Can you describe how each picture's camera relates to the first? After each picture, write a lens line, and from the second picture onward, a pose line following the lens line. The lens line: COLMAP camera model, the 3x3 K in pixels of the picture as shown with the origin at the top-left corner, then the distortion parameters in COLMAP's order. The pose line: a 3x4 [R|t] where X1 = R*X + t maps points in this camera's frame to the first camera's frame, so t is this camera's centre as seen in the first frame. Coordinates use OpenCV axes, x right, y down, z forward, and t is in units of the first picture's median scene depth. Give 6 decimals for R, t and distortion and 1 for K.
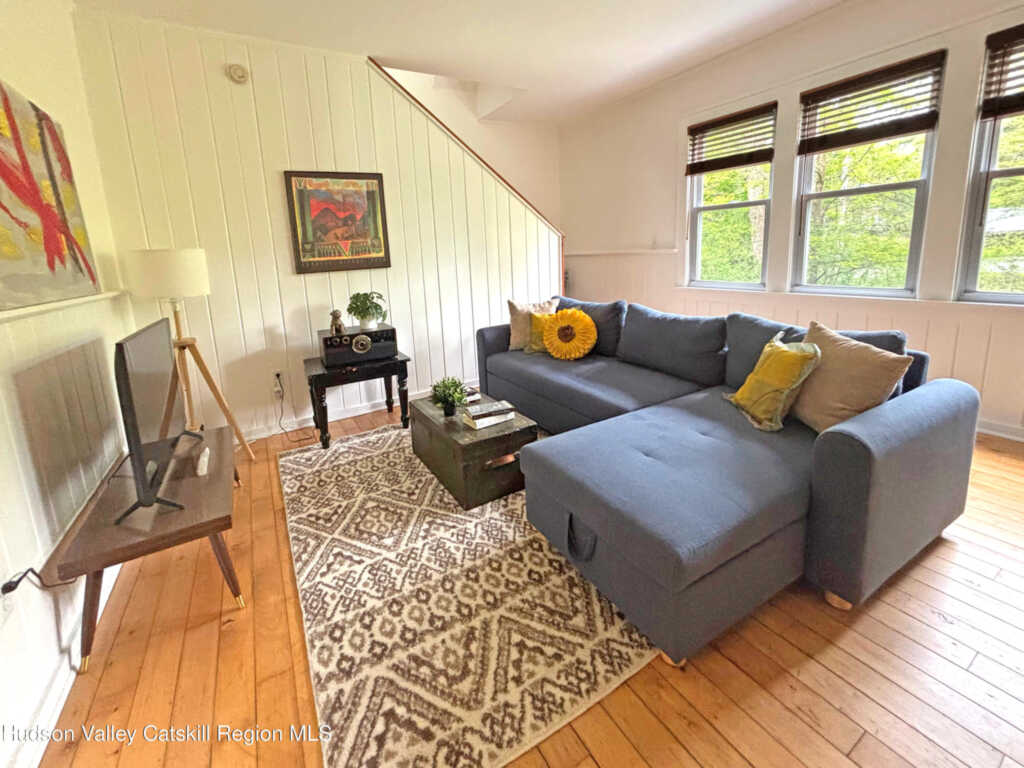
lens RADIAL K [[442.6, 0, 508.8], [0, 442.6, 326.6], [0, 0, 1]] dist [0.006307, -0.002665]
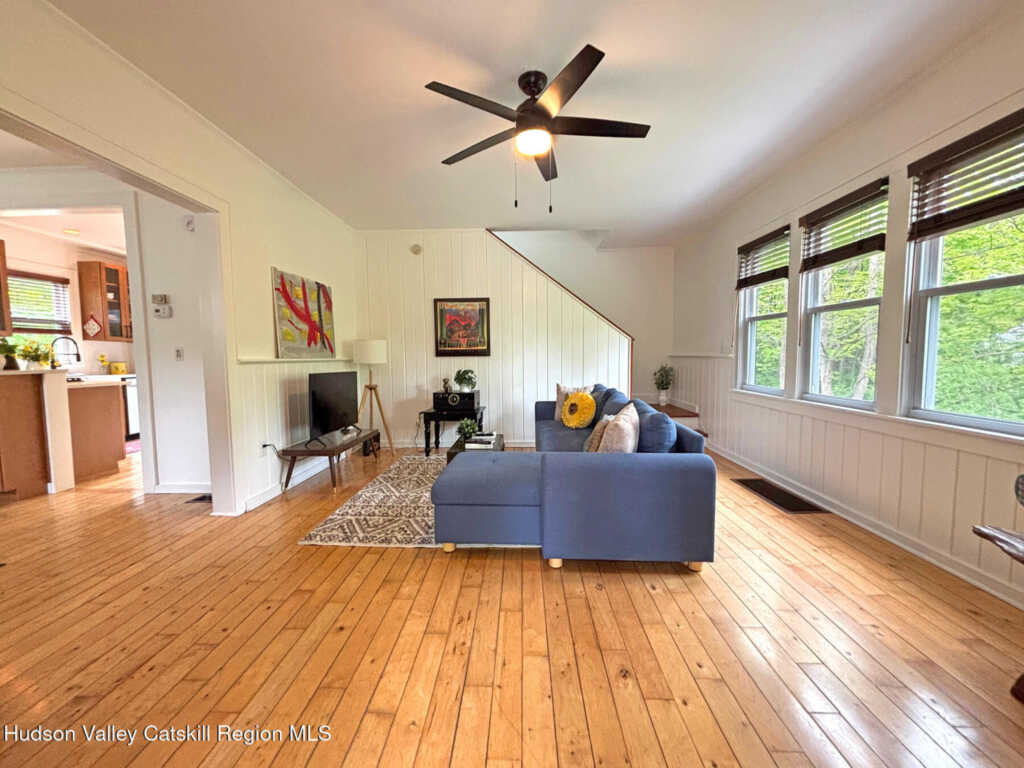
lens RADIAL K [[414.2, 0, 514.5], [0, 414.2, 391.5], [0, 0, 1]] dist [-0.000582, -0.000622]
pose [[0.848073, 0.096032, -0.521105, 0.789079], [-0.130448, 0.991011, -0.029669, 0.030272], [0.513572, 0.093138, 0.852977, -0.259716]]
